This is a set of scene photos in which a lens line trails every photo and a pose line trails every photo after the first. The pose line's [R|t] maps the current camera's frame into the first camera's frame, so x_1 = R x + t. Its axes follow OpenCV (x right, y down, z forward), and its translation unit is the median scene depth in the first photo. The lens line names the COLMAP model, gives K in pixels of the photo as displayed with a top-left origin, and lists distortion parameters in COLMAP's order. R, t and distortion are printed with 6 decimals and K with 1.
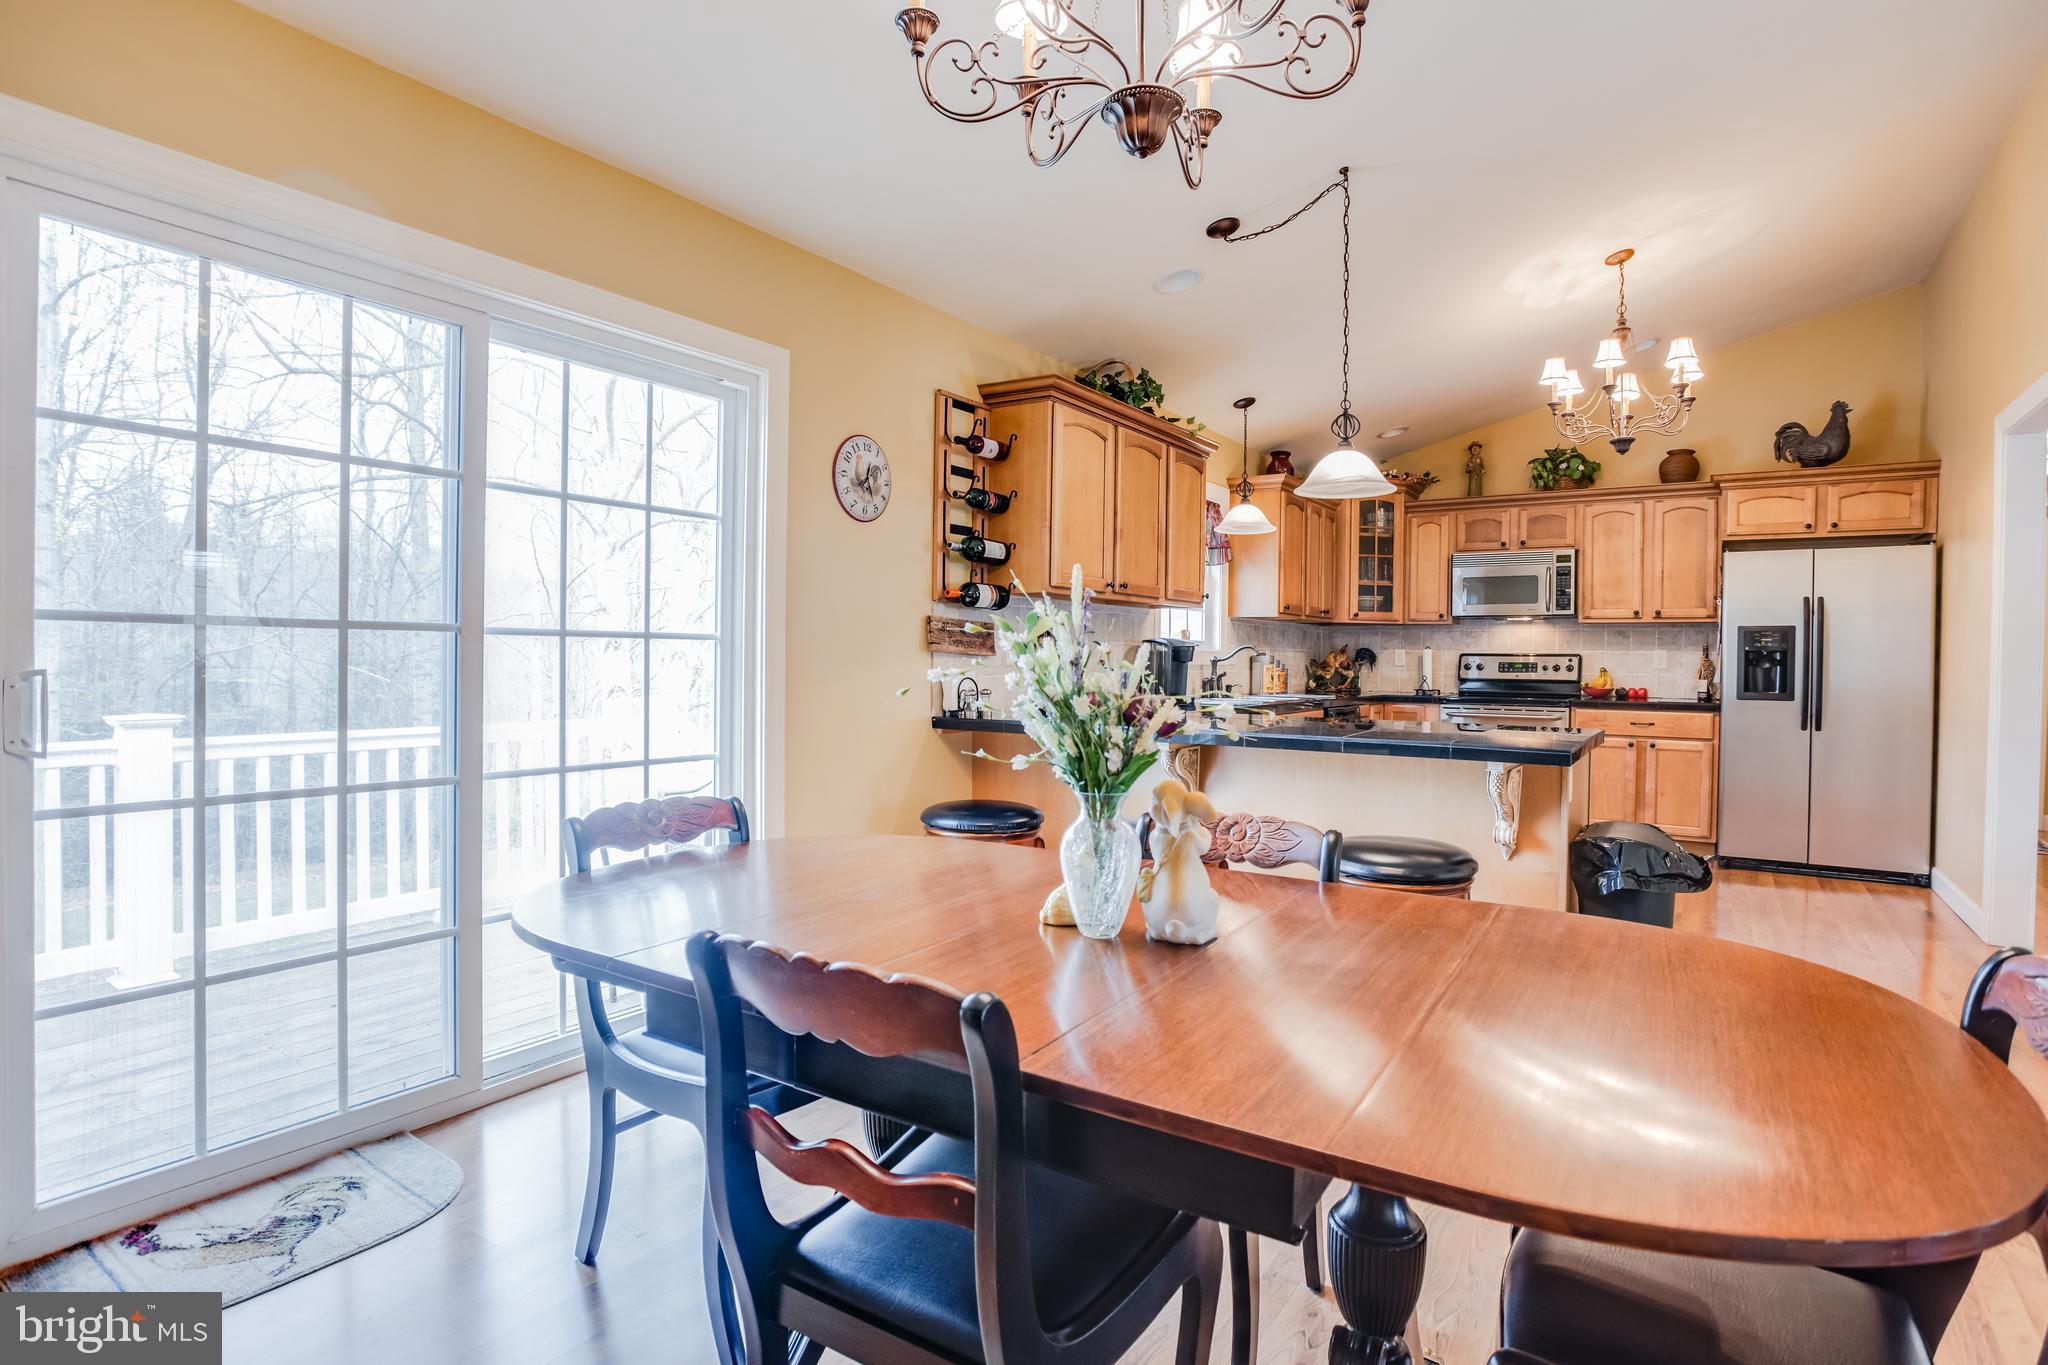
lens RADIAL K [[1033.9, 0, 1019.9], [0, 1033.9, 670.9], [0, 0, 1]] dist [-0.067193, 0.031389]
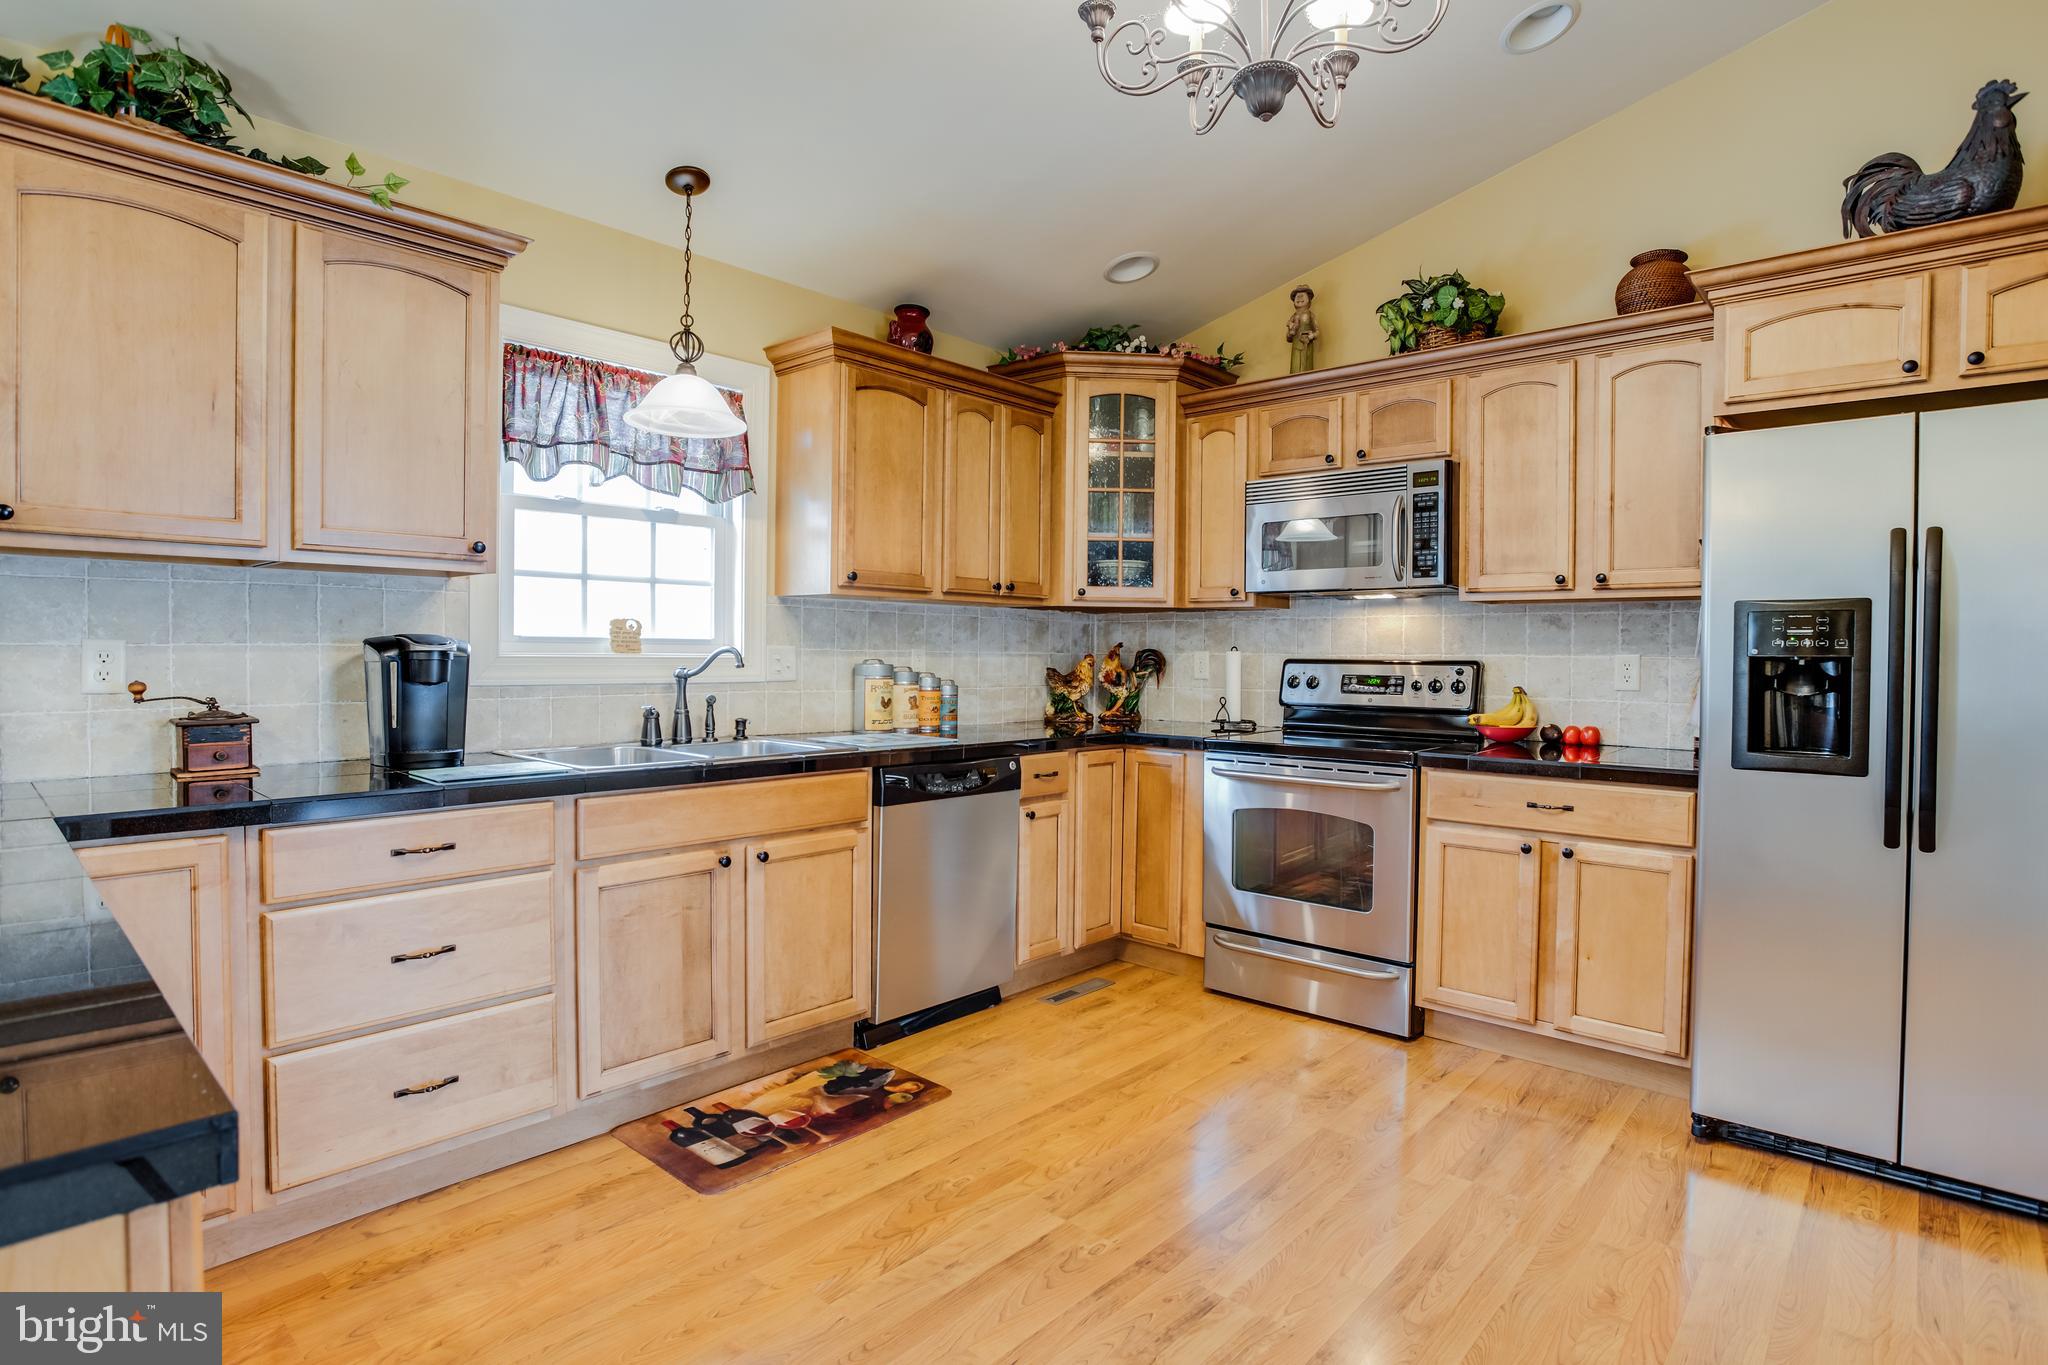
lens RADIAL K [[1025.9, 0, 1022.8], [0, 1025.9, 671.0], [0, 0, 1]] dist [-0.059455, 0.020074]
pose [[0.990425, 0.001823, -0.138041, 0.412277], [-0.001507, 0.999996, 0.002393, -0.012816], [0.138045, -0.002162, 0.990424, 0.465215]]
